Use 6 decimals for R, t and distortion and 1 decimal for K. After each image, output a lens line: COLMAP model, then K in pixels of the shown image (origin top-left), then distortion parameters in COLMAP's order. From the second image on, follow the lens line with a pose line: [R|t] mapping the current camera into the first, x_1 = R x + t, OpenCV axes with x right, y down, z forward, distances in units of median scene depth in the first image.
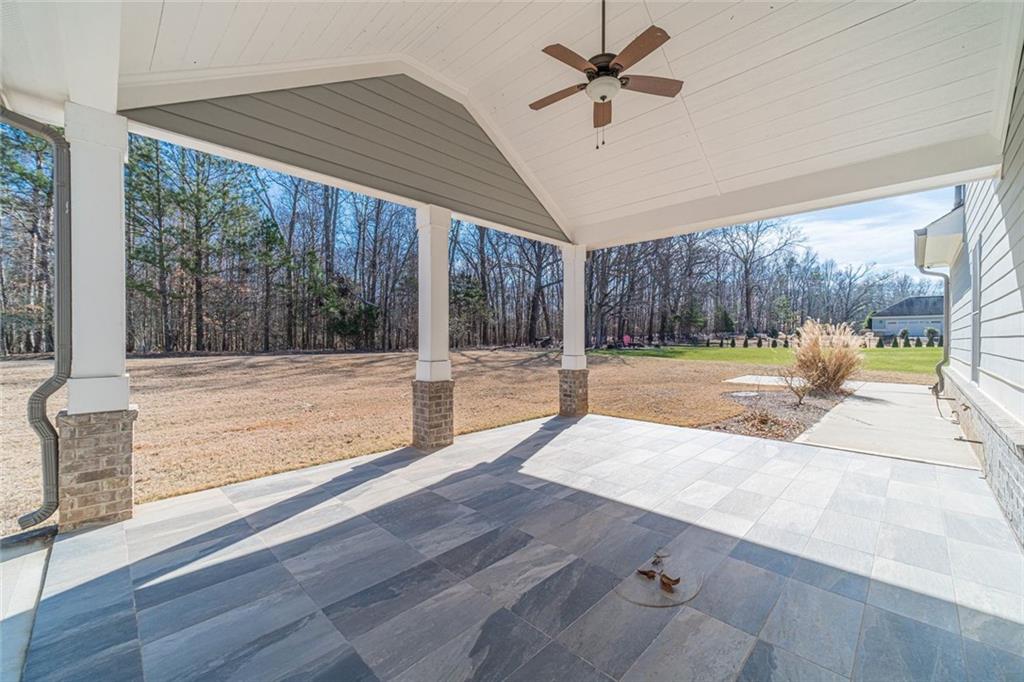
lens RADIAL K [[403.5, 0, 512.4], [0, 403.5, 336.4], [0, 0, 1]] dist [0.004031, 0.000094]
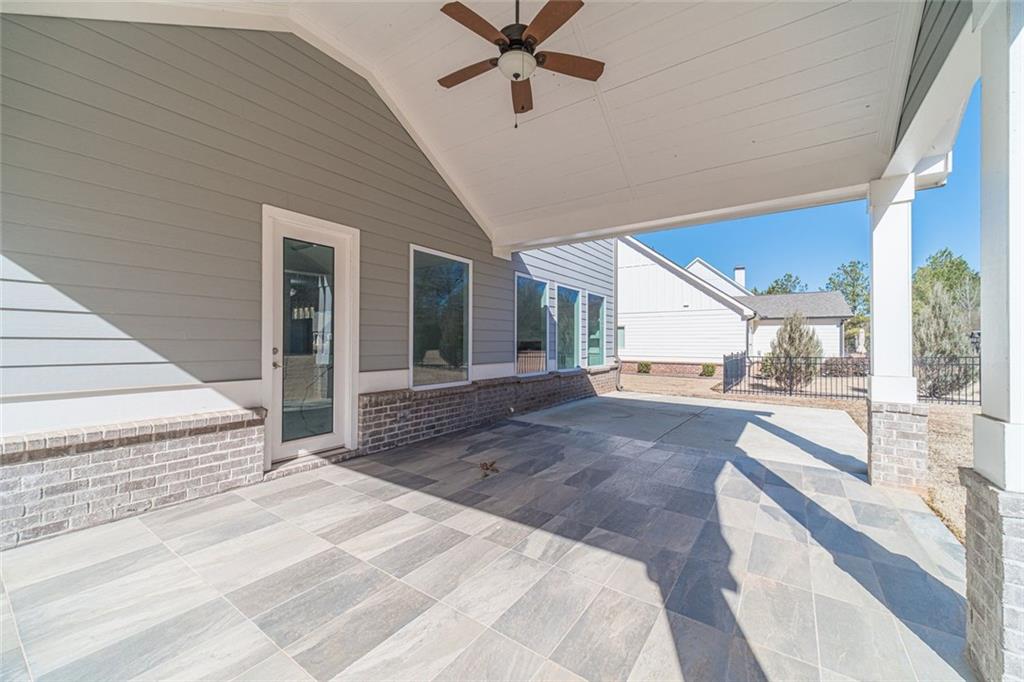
lens RADIAL K [[403.5, 0, 514.7], [0, 403.5, 345.4], [0, 0, 1]] dist [0.007508, 0.000025]
pose [[-0.983233, -0.007510, -0.182199, 0.331898], [-0.007518, 0.999972, -0.000644, 0.007293], [0.182199, 0.000737, -0.983261, 1.617989]]
